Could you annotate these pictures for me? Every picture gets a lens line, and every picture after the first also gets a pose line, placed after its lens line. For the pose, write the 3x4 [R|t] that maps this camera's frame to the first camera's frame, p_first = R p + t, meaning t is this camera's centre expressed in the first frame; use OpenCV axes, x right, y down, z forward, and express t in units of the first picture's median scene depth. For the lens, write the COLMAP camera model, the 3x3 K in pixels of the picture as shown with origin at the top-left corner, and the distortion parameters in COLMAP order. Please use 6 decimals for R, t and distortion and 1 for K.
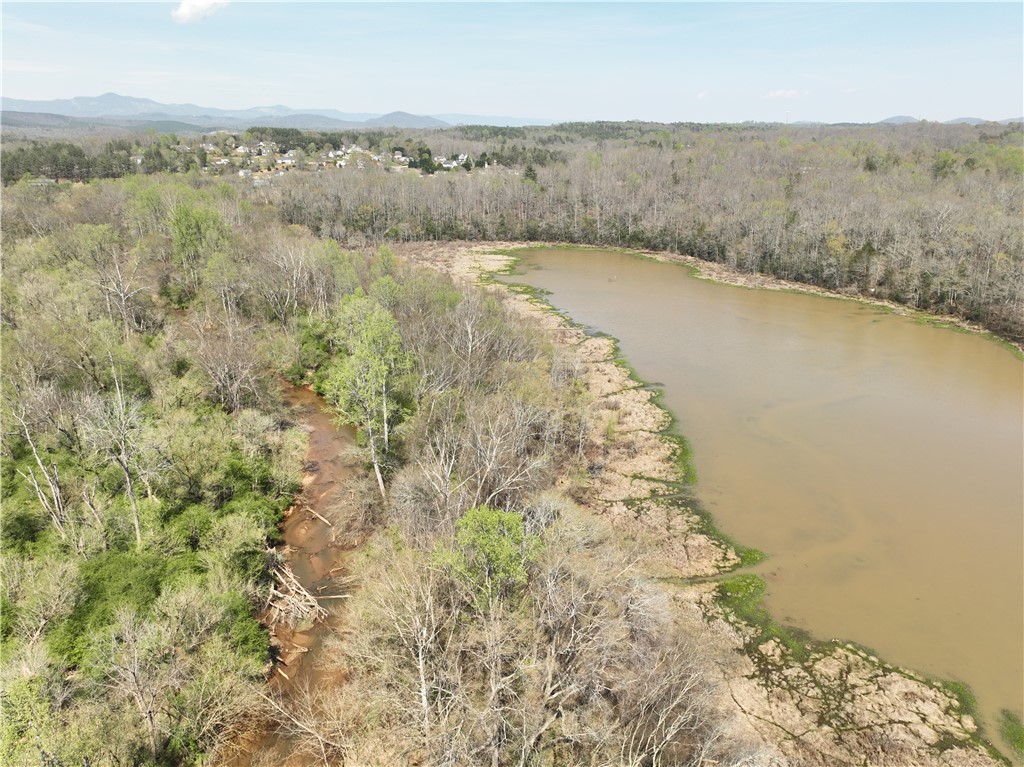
lens RADIAL K [[738.6, 0, 521.8], [0, 738.6, 386.2], [0, 0, 1]] dist [0.002680, 0.013405]
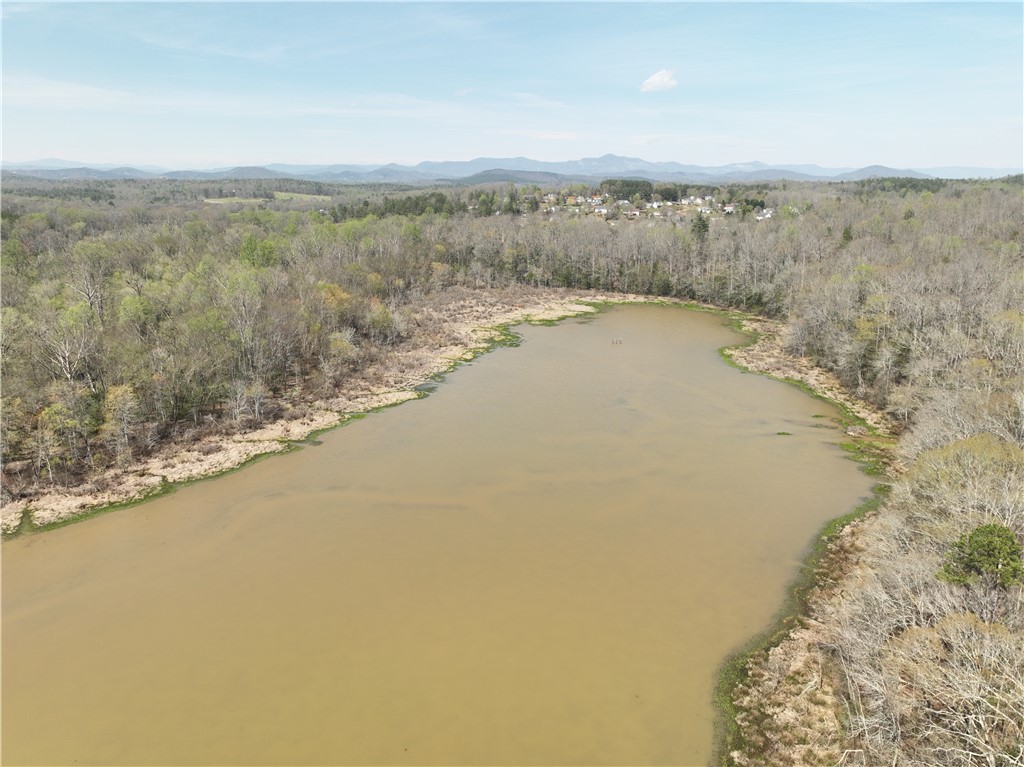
lens RADIAL K [[738.6, 0, 521.8], [0, 738.6, 386.2], [0, 0, 1]] dist [0.002680, 0.013405]
pose [[0.824924, 0.148136, -0.545486, 0.227824], [-0.184874, 0.982680, -0.012715, -0.027333], [0.534155, 0.111335, 0.838023, 0.099147]]
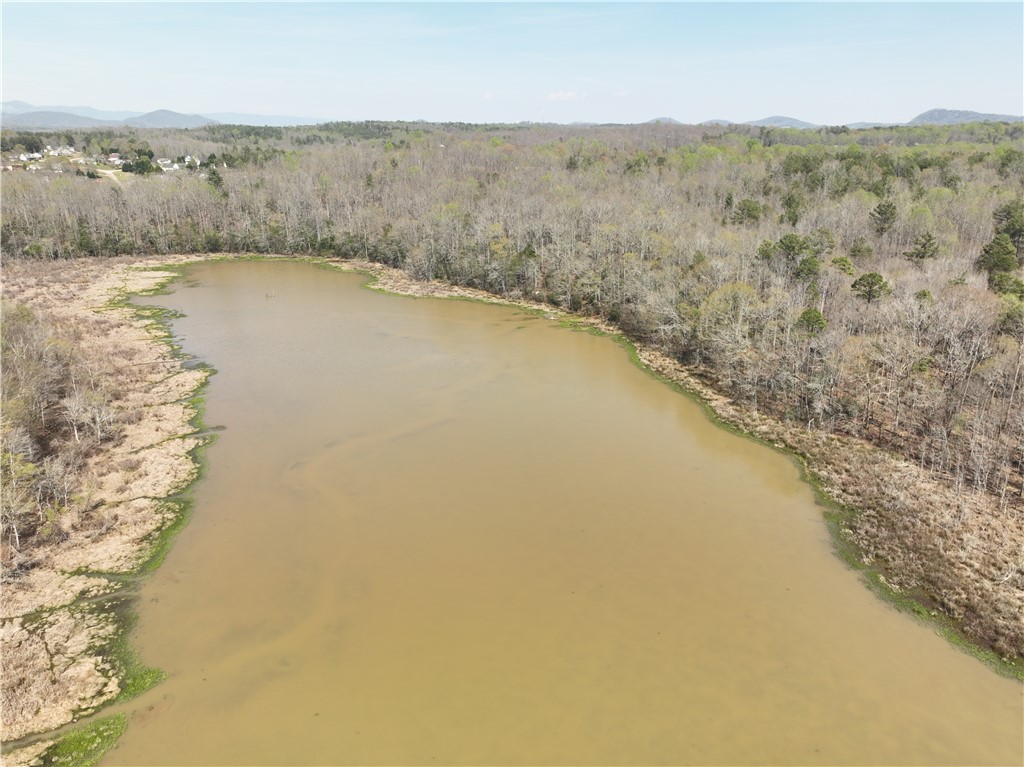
lens RADIAL K [[741.5, 0, 520.5], [0, 741.5, 381.2], [0, 0, 1]] dist [0.002104, 0.009095]
pose [[0.965186, -0.084031, 0.247700, 0.082192], [0.085808, 0.996305, 0.003631, -0.007748], [-0.247090, 0.017750, 0.968830, 0.023821]]
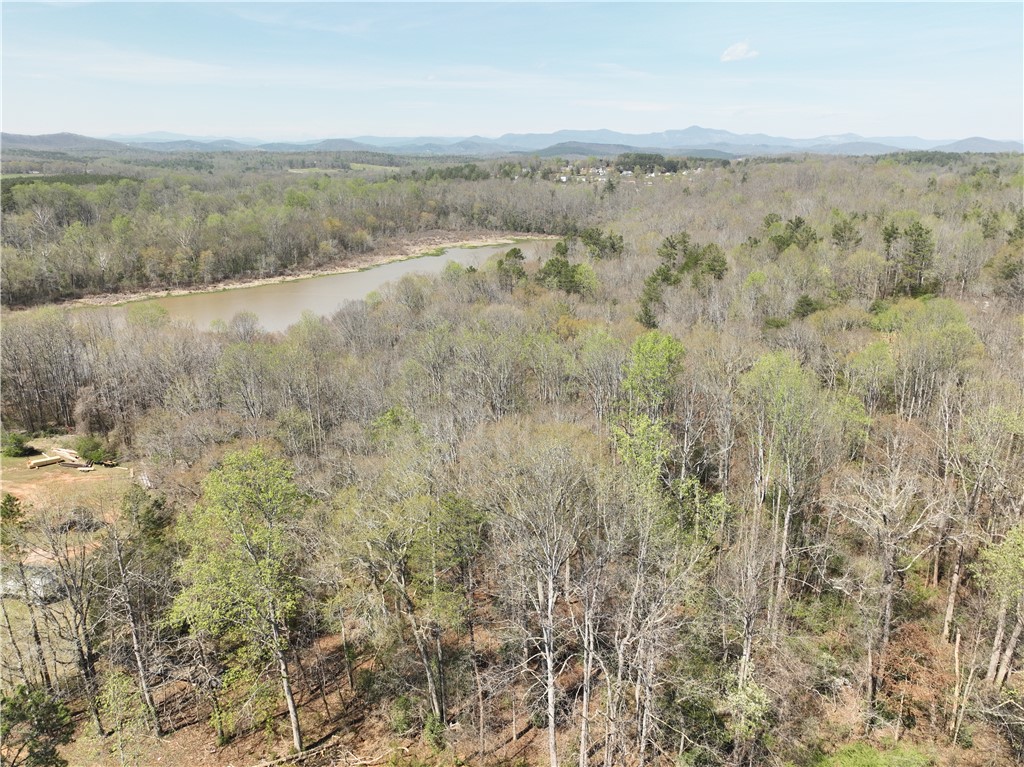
lens RADIAL K [[738.6, 0, 521.8], [0, 738.6, 386.2], [0, 0, 1]] dist [0.002680, 0.013405]
pose [[0.757089, 0.195016, -0.623527, 0.480556], [-0.216439, 0.975381, 0.042261, 0.013740], [0.616418, 0.102960, 0.780659, -0.019781]]
